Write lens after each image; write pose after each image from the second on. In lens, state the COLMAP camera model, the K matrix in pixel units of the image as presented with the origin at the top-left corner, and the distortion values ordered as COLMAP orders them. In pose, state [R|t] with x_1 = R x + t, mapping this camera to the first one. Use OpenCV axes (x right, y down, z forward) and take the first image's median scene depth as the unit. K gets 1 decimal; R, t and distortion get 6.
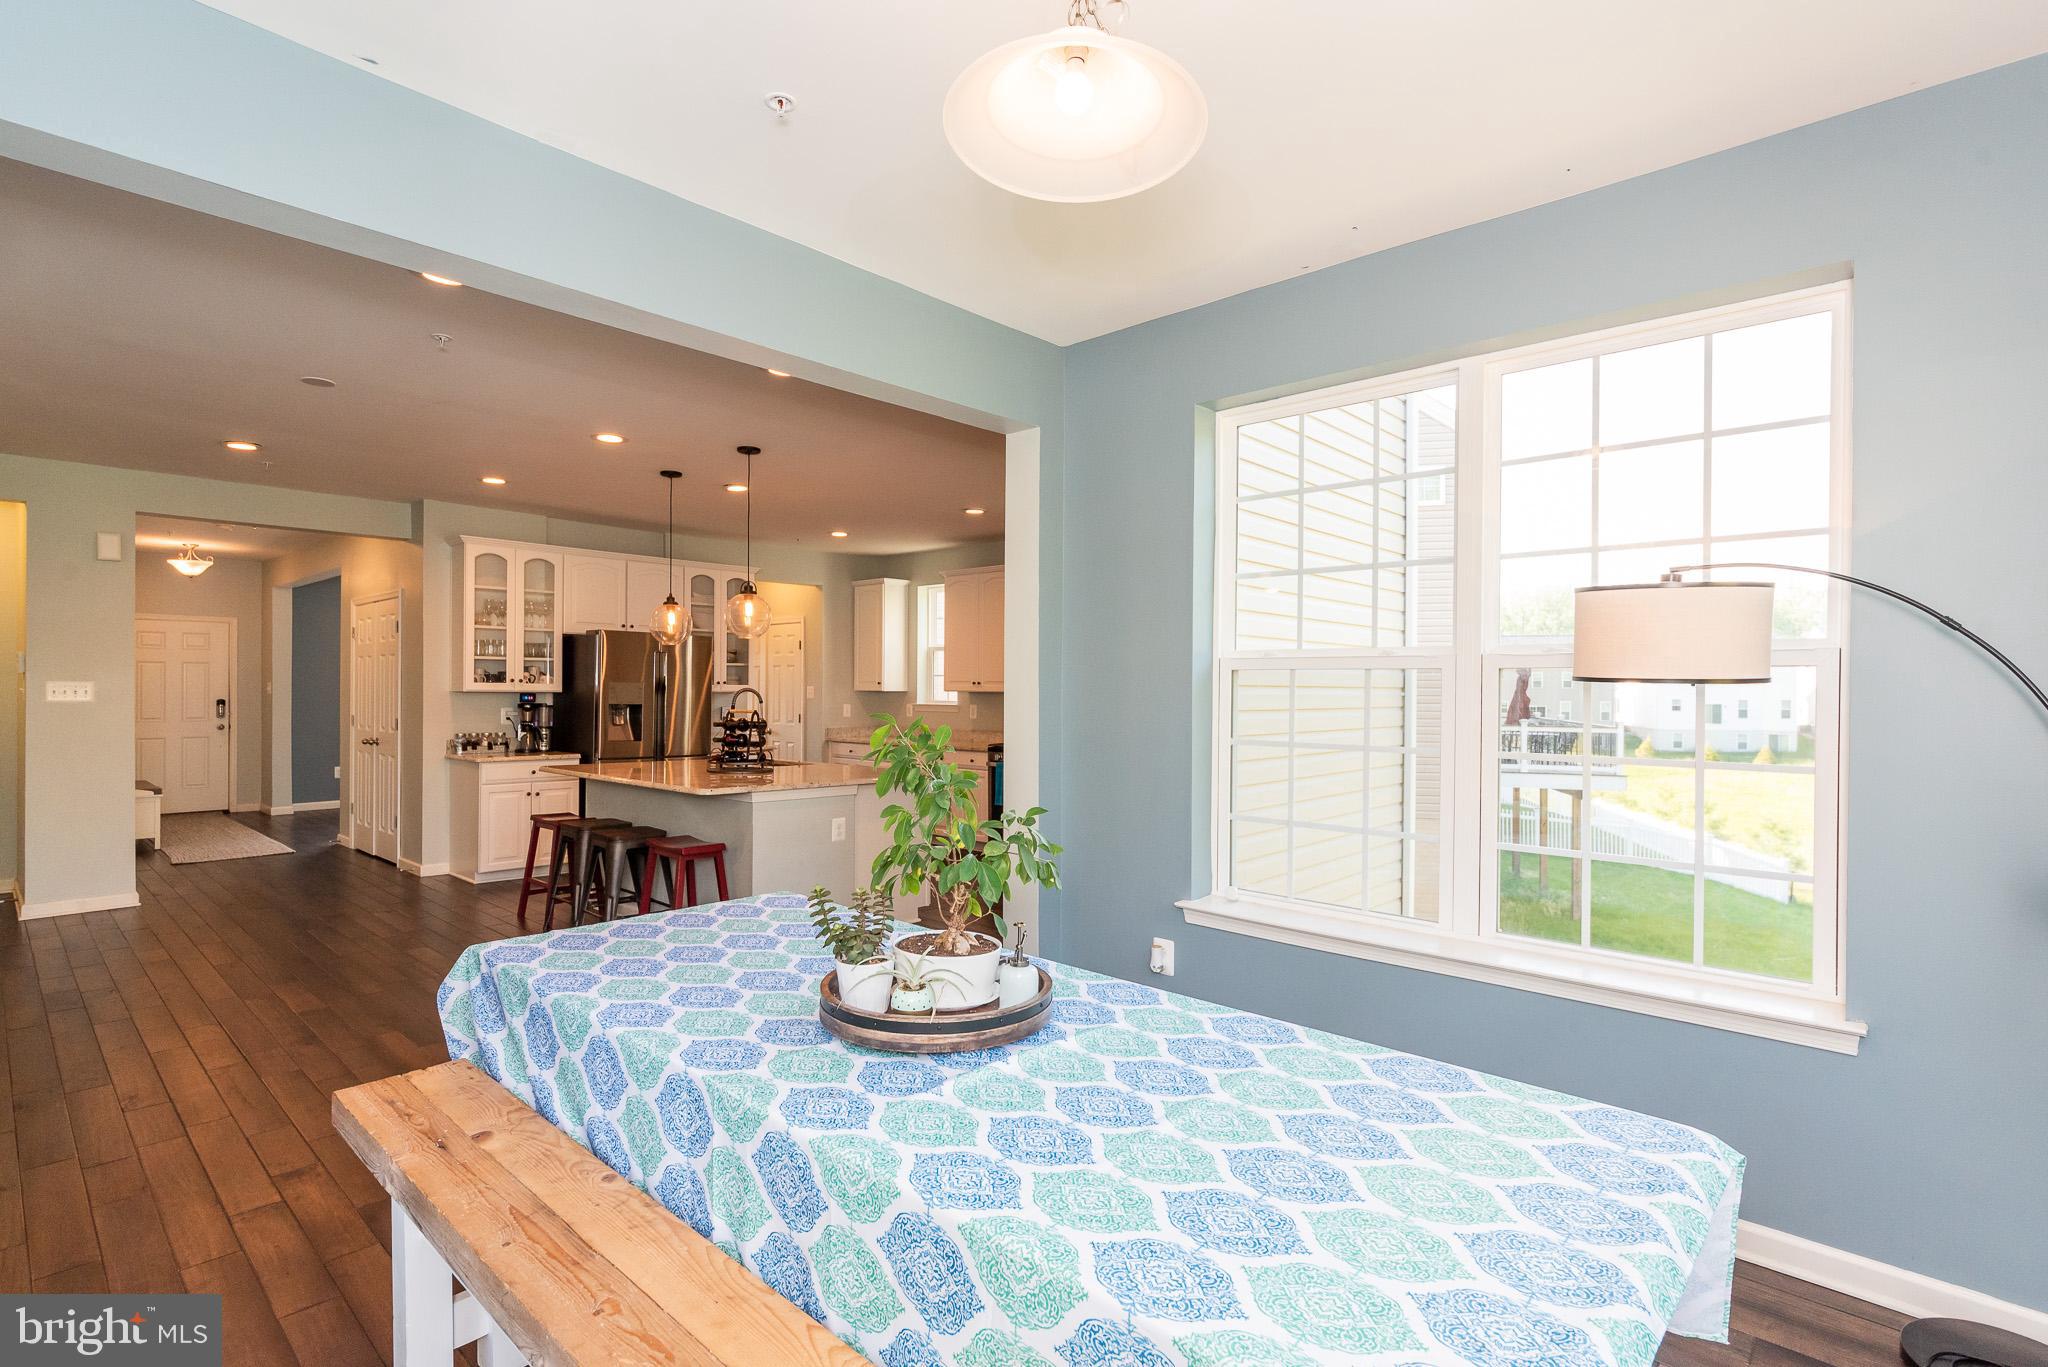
lens RADIAL K [[983.5, 0, 1026.6], [0, 983.5, 692.9], [0, 0, 1]] dist [-0.000649, 0.000060]
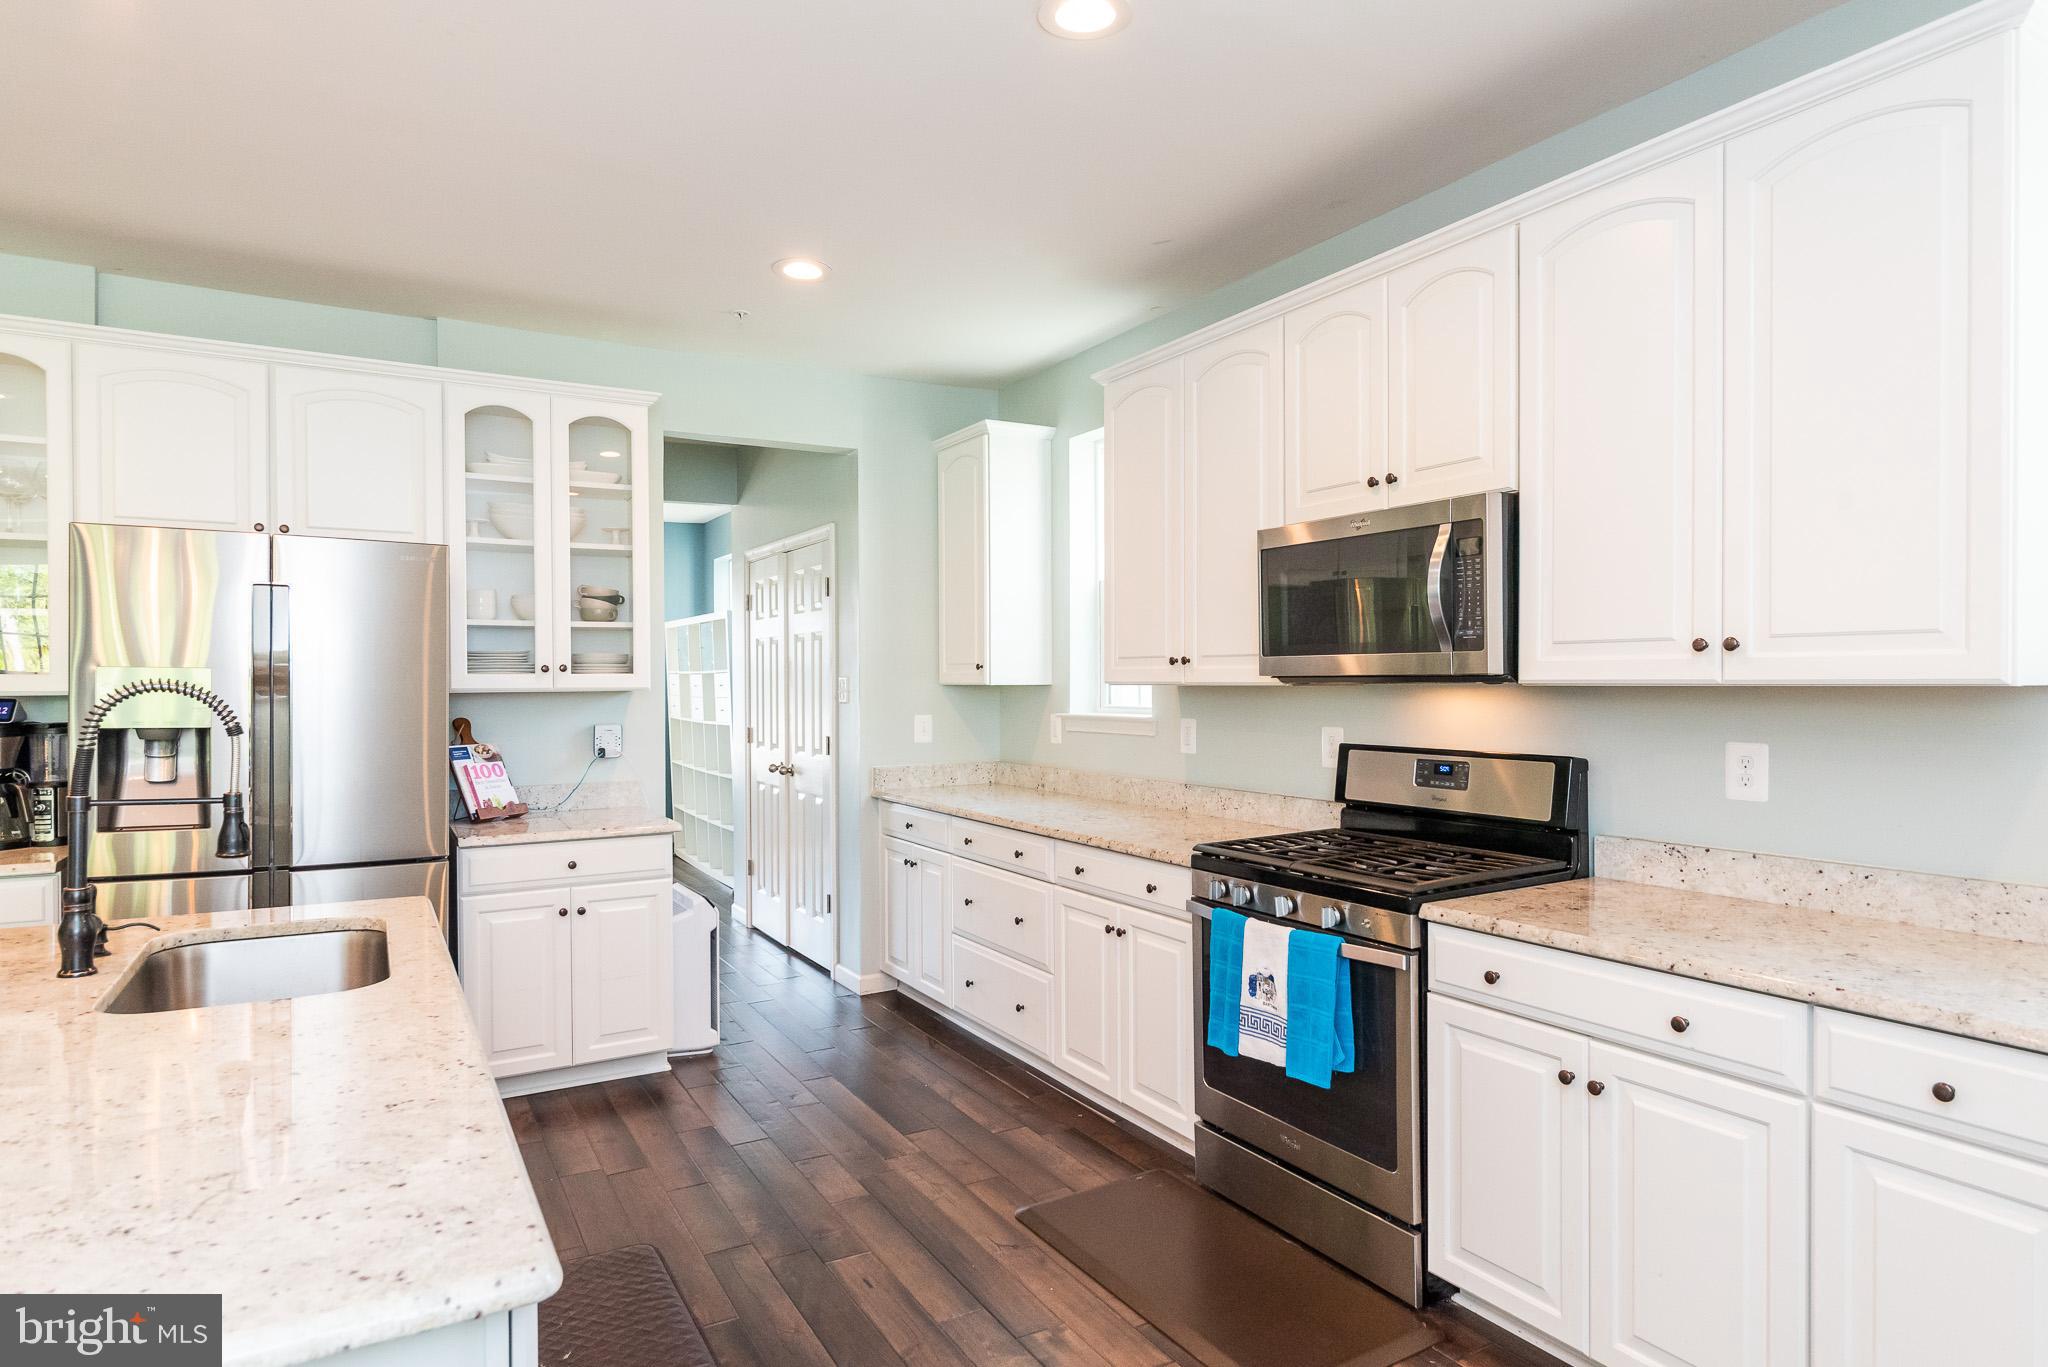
lens RADIAL K [[1159.3, 0, 1018.3], [0, 1159.3, 693.1], [0, 0, 1]] dist [0.000027, -0.000361]
pose [[0.954428, -0.006662, -0.298367, 0.022647], [0.008456, 0.999953, 0.004720, -0.000731], [0.298321, -0.007028, 0.954440, 0.676301]]
